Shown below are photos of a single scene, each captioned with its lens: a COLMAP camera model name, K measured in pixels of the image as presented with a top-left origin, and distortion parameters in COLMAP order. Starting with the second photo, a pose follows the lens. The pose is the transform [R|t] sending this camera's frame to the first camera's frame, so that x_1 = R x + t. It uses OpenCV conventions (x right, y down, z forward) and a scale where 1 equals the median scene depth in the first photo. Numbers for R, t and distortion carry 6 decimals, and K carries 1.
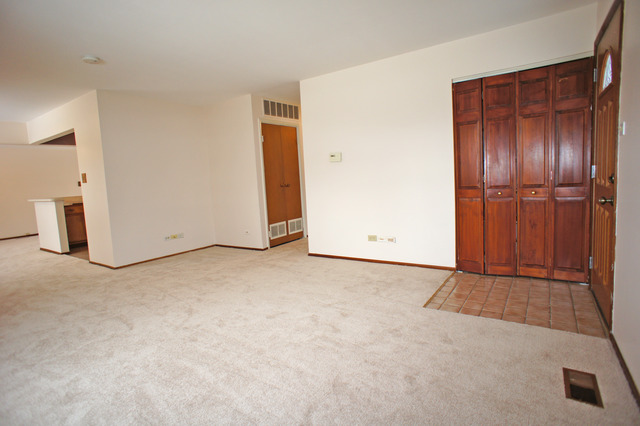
lens RADIAL K [[334.6, 0, 320.3], [0, 334.6, 209.3], [0, 0, 1]] dist [-0.076124, 0.042030]
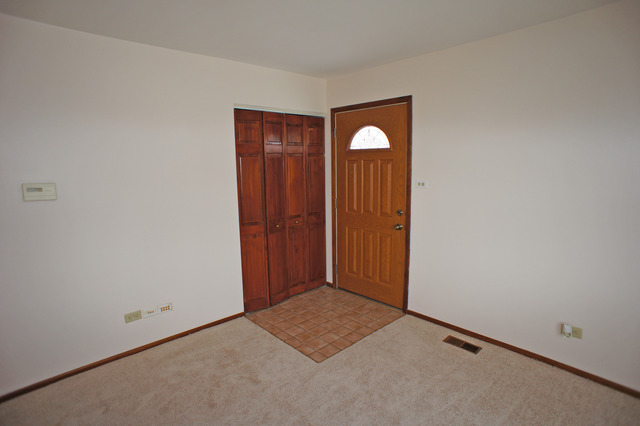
lens RADIAL K [[334.6, 0, 320.3], [0, 334.6, 209.3], [0, 0, 1]] dist [-0.076124, 0.042030]
pose [[0.228413, -0.081091, 0.970181, -0.440408], [0.102053, 0.993029, 0.058974, -0.147691], [-0.968201, 0.085540, 0.235096, 0.606483]]
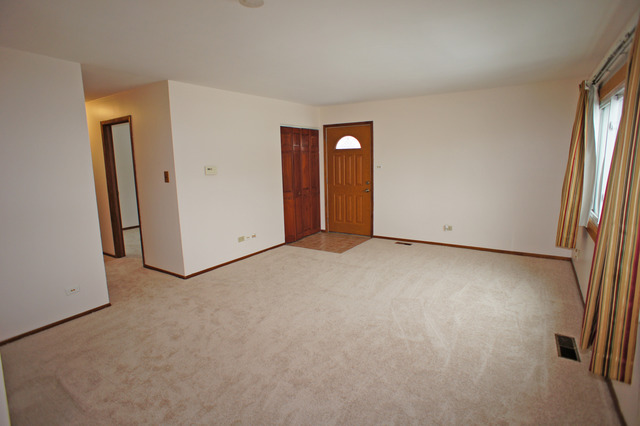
lens RADIAL K [[334.6, 0, 320.3], [0, 334.6, 209.3], [0, 0, 1]] dist [-0.076124, 0.042030]
pose [[-0.006593, -0.091623, 0.995772, -1.269079], [0.127064, 0.987645, 0.091717, -0.114096], [-0.991873, 0.127131, 0.005130, 0.874600]]
